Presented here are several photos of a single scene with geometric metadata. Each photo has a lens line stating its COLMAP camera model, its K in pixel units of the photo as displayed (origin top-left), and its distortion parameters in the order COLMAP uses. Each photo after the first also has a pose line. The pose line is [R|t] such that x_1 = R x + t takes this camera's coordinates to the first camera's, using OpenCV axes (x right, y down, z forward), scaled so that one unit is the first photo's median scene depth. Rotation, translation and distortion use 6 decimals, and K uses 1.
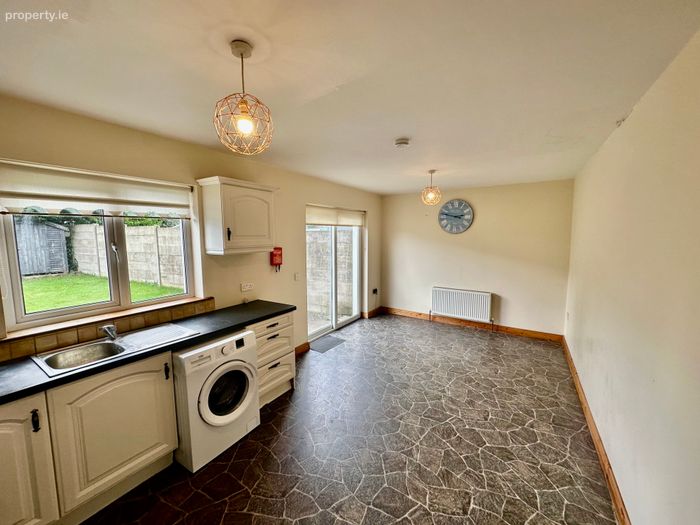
lens RADIAL K [[277.5, 0, 348.3], [0, 277.5, 259.5], [0, 0, 1]] dist [-0.002727, -0.001358]
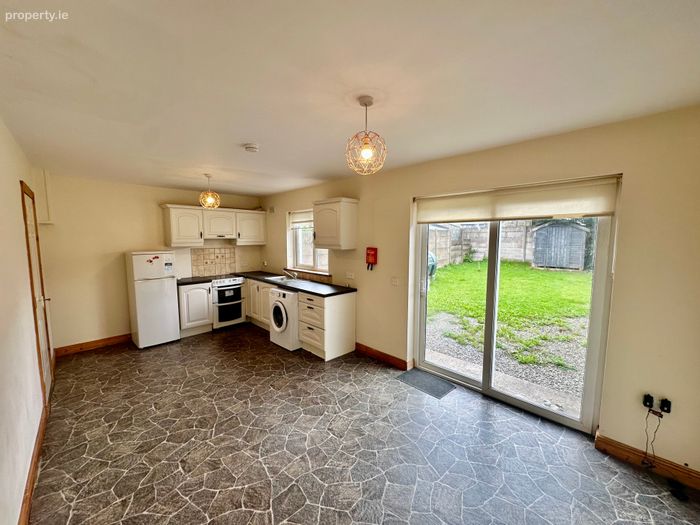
lens RADIAL K [[277.5, 0, 361.9], [0, 277.5, 277.0], [0, 0, 1]] dist [-0.002727, -0.001358]
pose [[-0.203113, 0.147921, -0.967918, 1.030010], [-0.087533, 0.981822, 0.168414, -0.142494], [0.975235, 0.118932, -0.186473, 1.500042]]
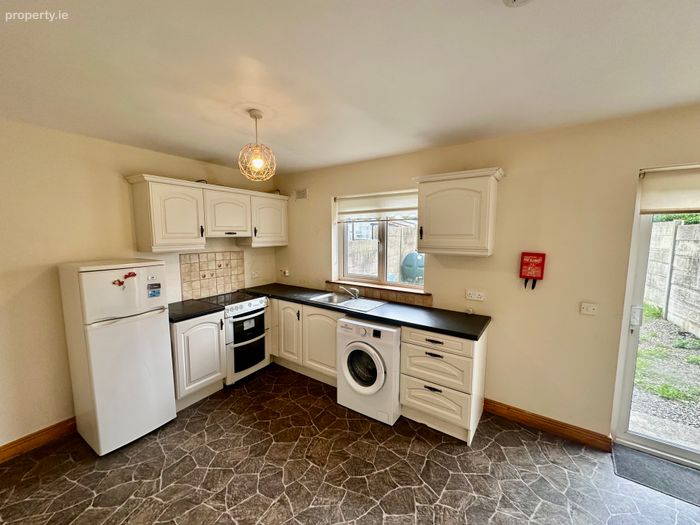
lens RADIAL K [[277.5, 0, 362.9], [0, 277.5, 264.9], [0, 0, 1]] dist [-0.002727, -0.001358]
pose [[-0.024359, 0.111732, -0.993440, 0.535029], [-0.094081, 0.989068, 0.113547, -0.066291], [0.995266, 0.096230, -0.013581, 0.768510]]
